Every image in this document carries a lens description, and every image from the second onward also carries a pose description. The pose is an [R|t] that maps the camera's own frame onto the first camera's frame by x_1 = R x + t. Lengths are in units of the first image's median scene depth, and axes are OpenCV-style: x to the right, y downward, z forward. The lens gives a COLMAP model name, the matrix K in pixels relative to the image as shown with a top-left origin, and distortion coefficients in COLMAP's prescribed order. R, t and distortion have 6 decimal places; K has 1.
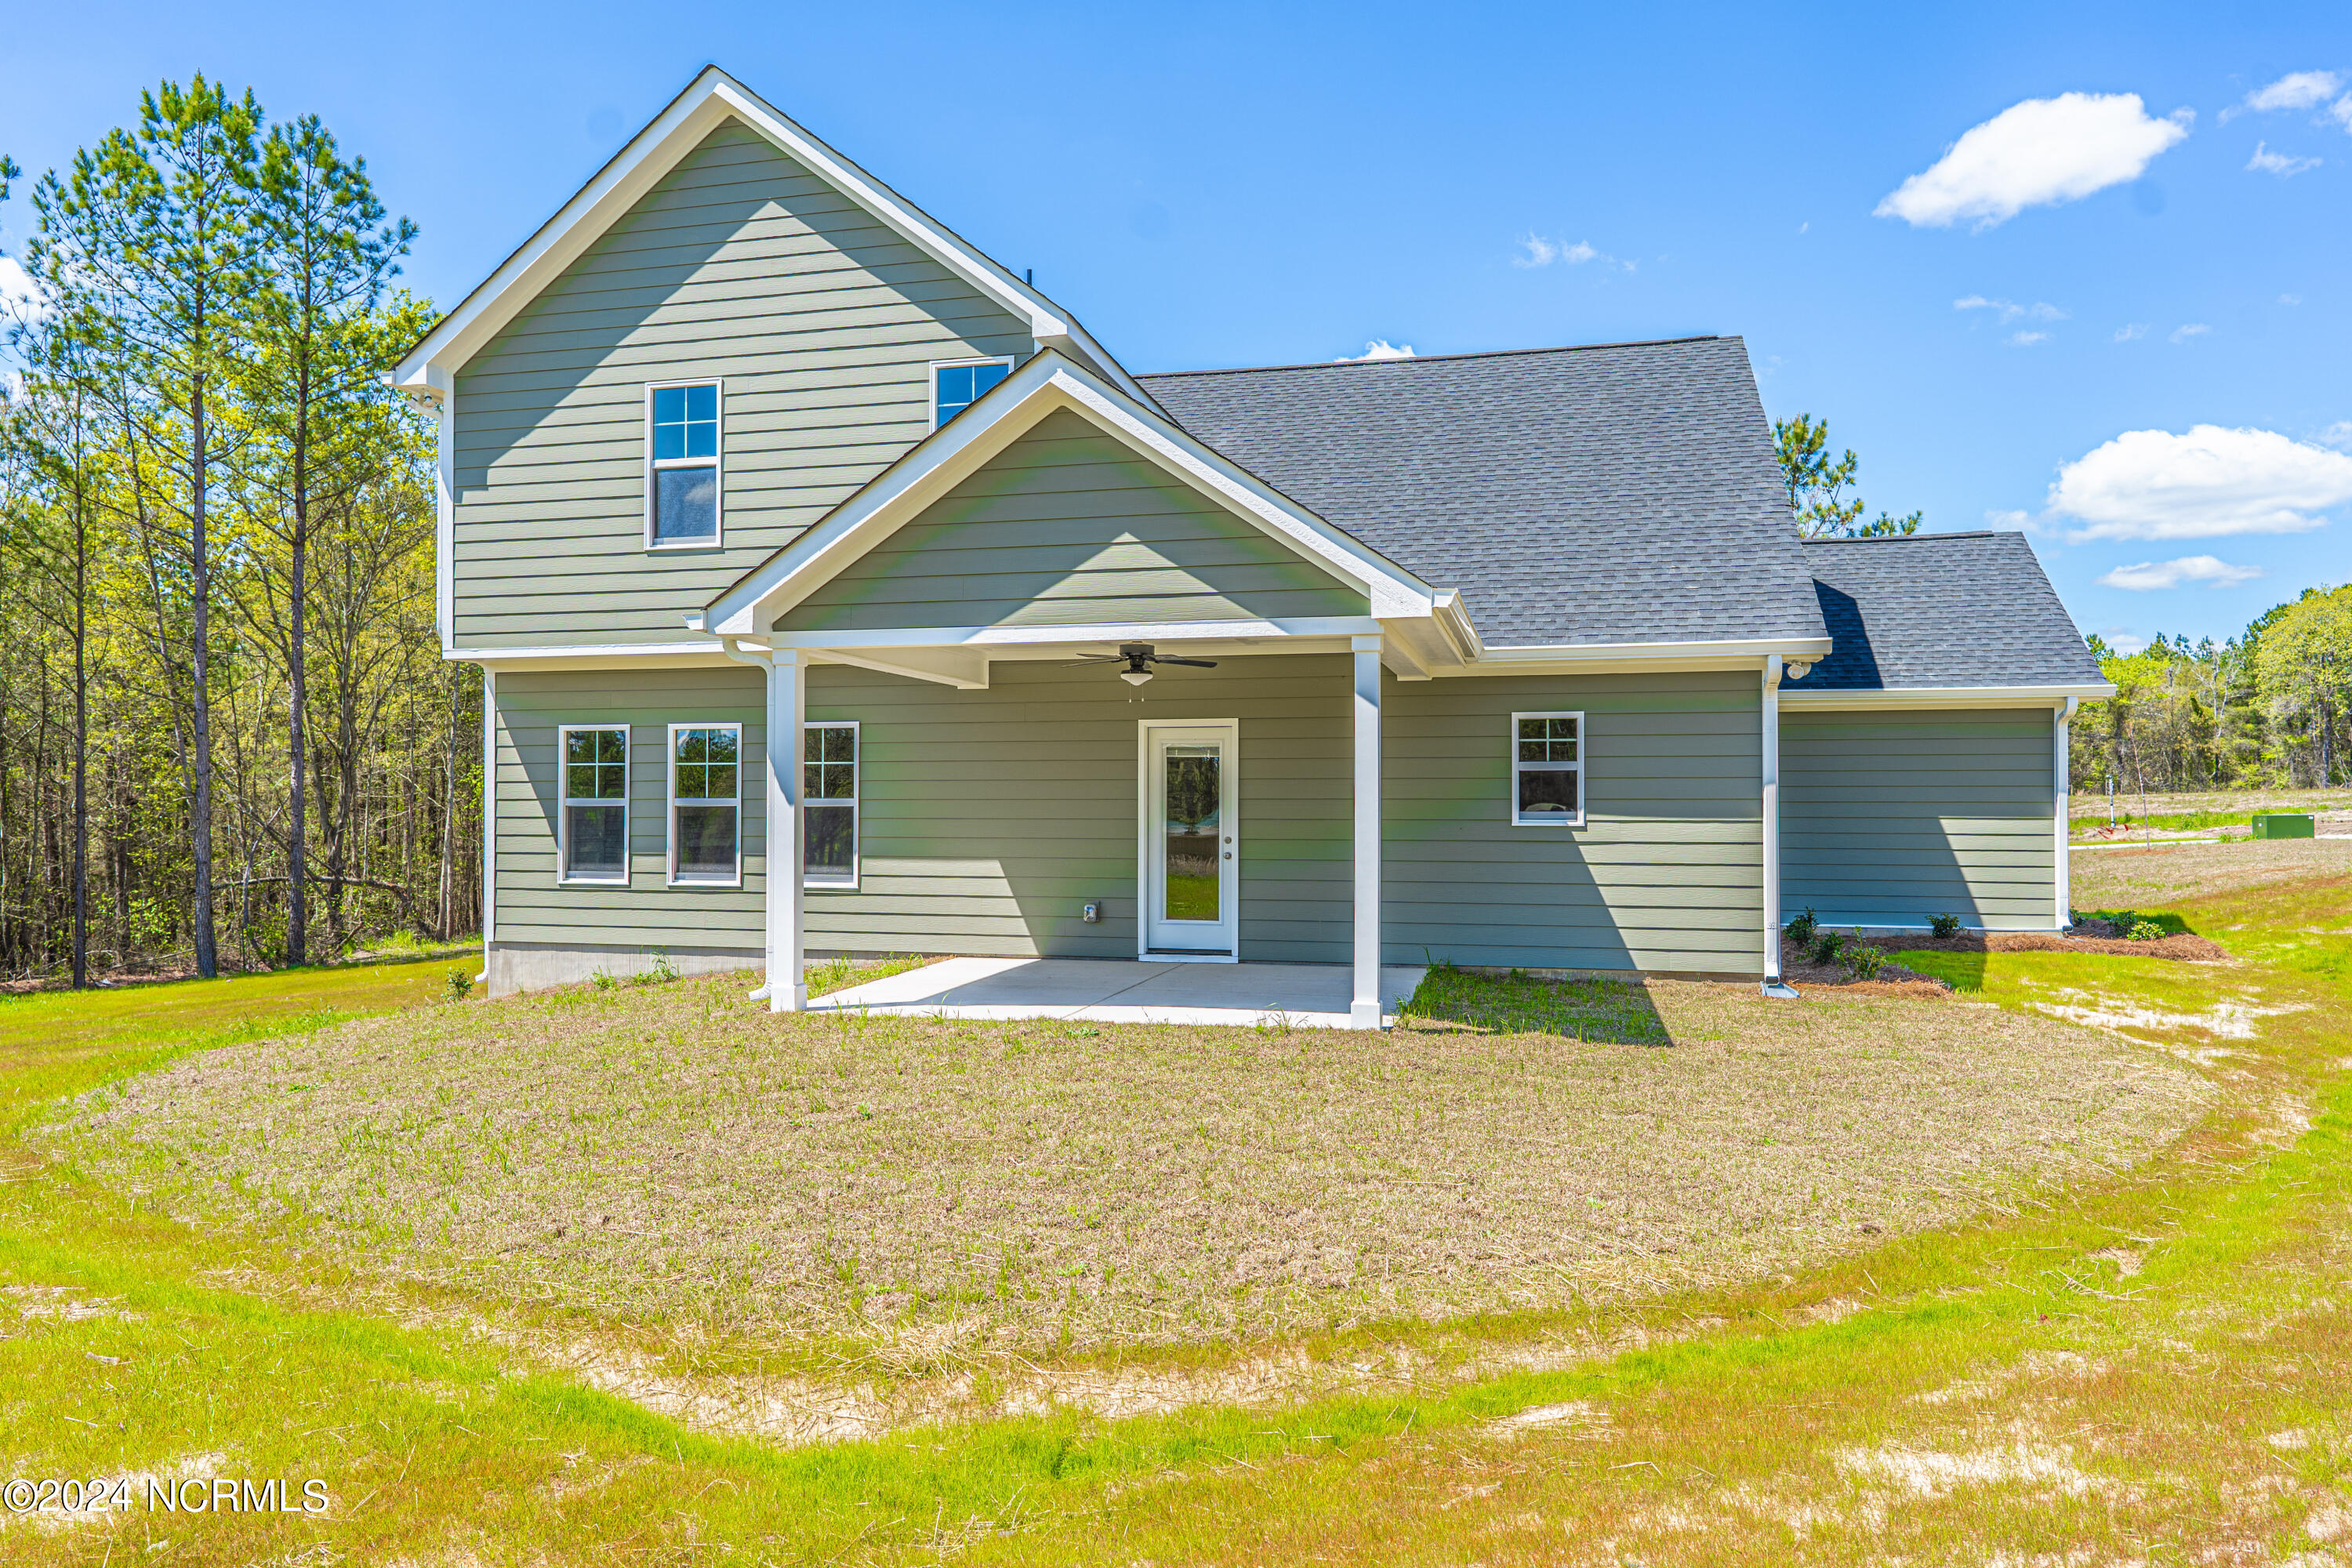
lens RADIAL K [[1578.5, 0, 1198.1], [0, 1578.5, 776.6], [0, 0, 1]] dist [-0.010038, 0.006802]
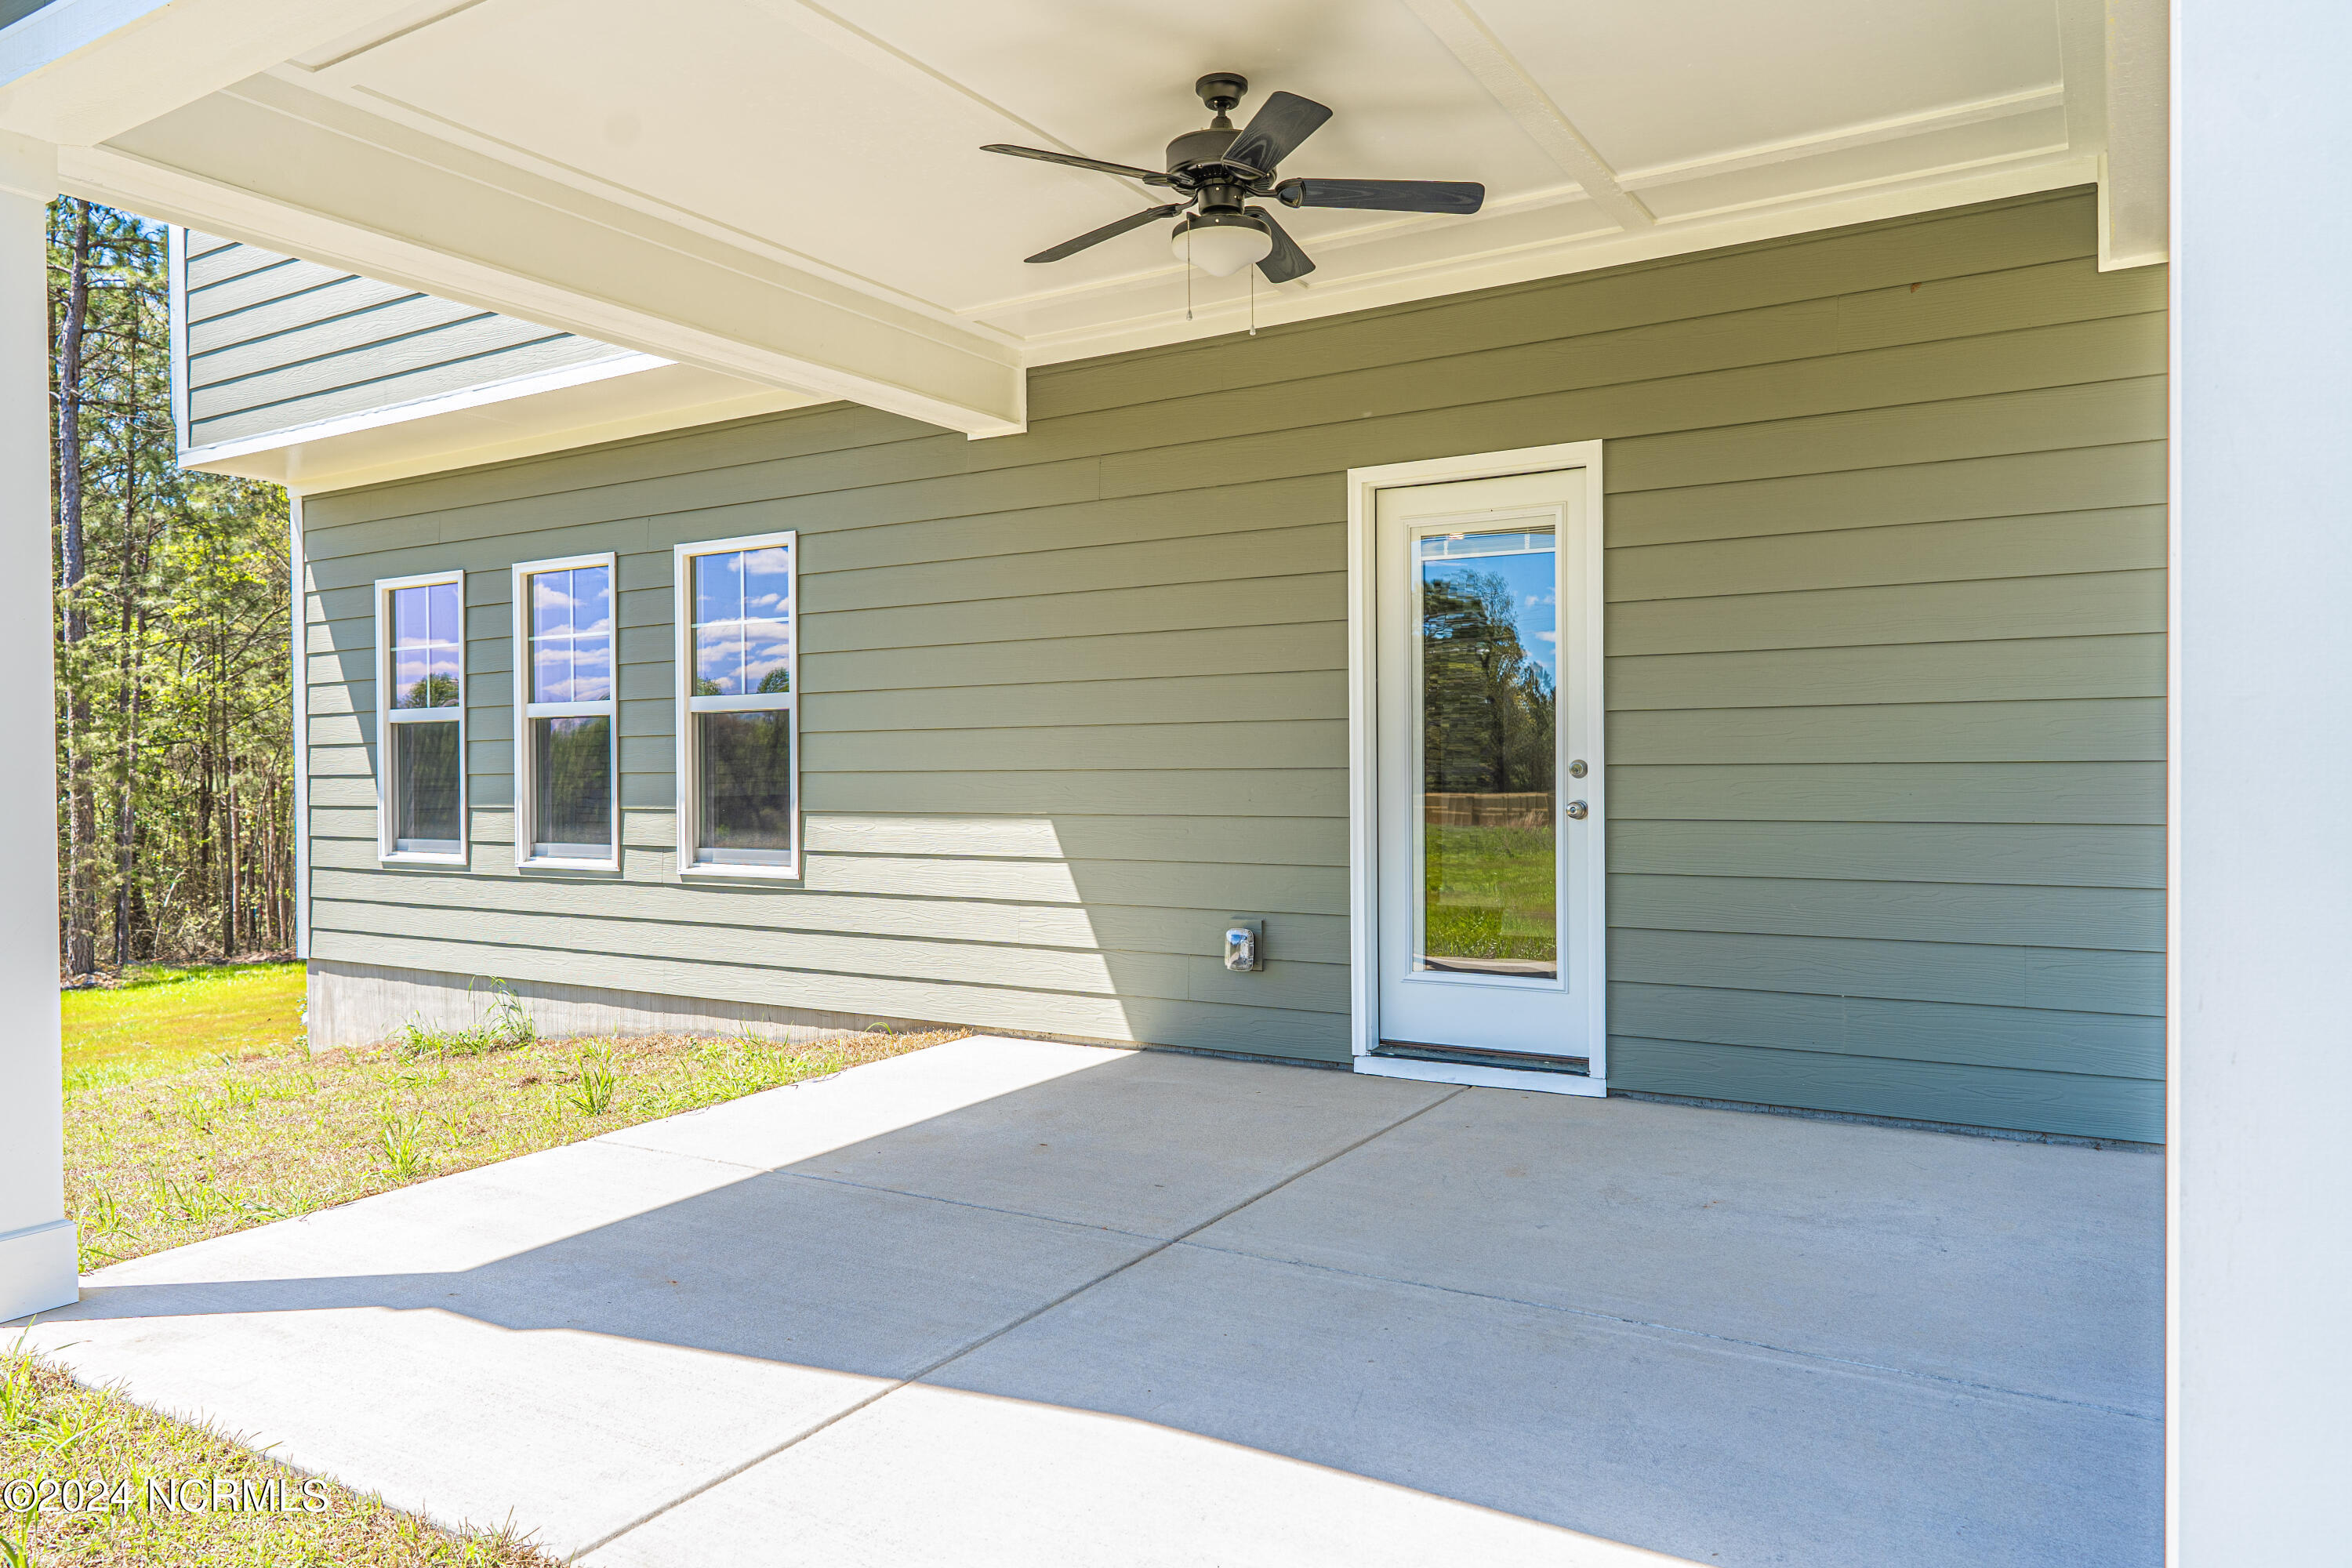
lens RADIAL K [[1578.5, 0, 1175.1], [0, 1578.5, 779.6], [0, 0, 1]] dist [-0.010038, 0.006802]
pose [[0.952090, -0.003274, -0.305801, 0.040582], [0.007390, 0.999897, 0.012304, 0.035774], [0.305729, -0.013975, 0.952016, 0.580937]]
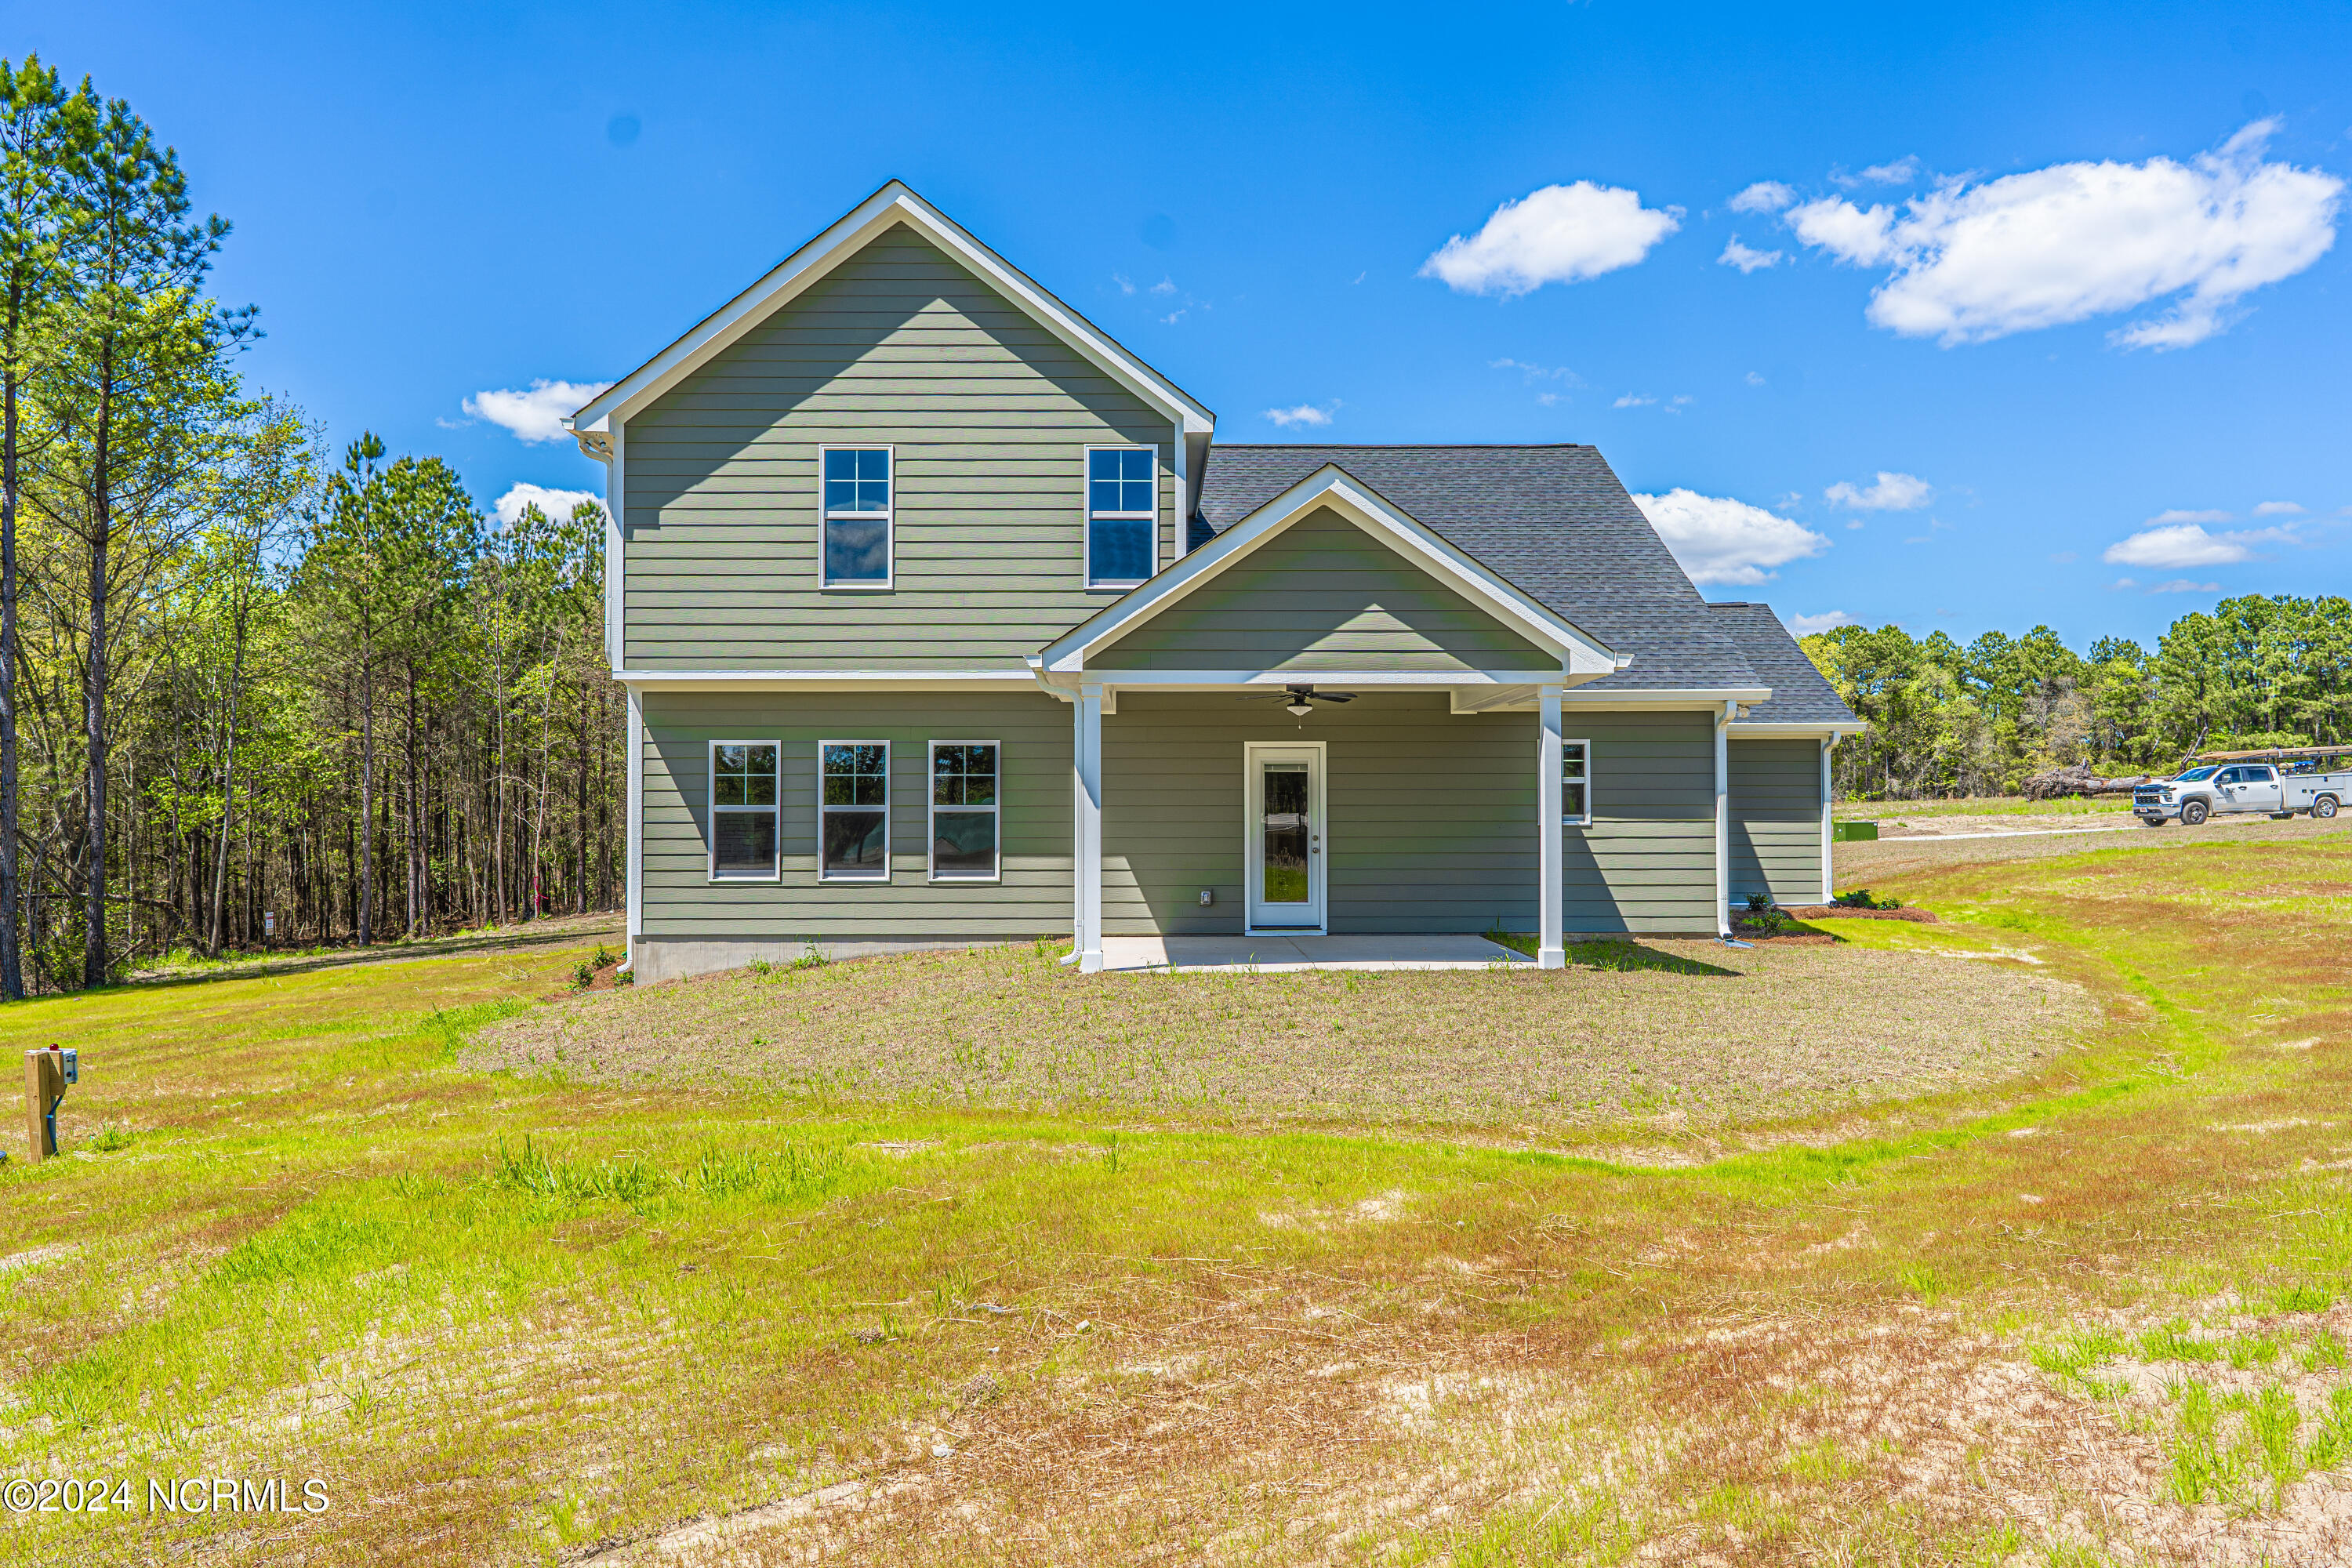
lens RADIAL K [[1578.5, 0, 1153.9], [0, 1578.5, 783.0], [0, 0, 1]] dist [-0.010038, 0.006802]
pose [[0.969647, 0.003586, 0.244484, -0.394774], [-0.001982, 0.999975, -0.006805, 0.005090], [-0.244502, 0.006113, 0.969629, -0.177021]]
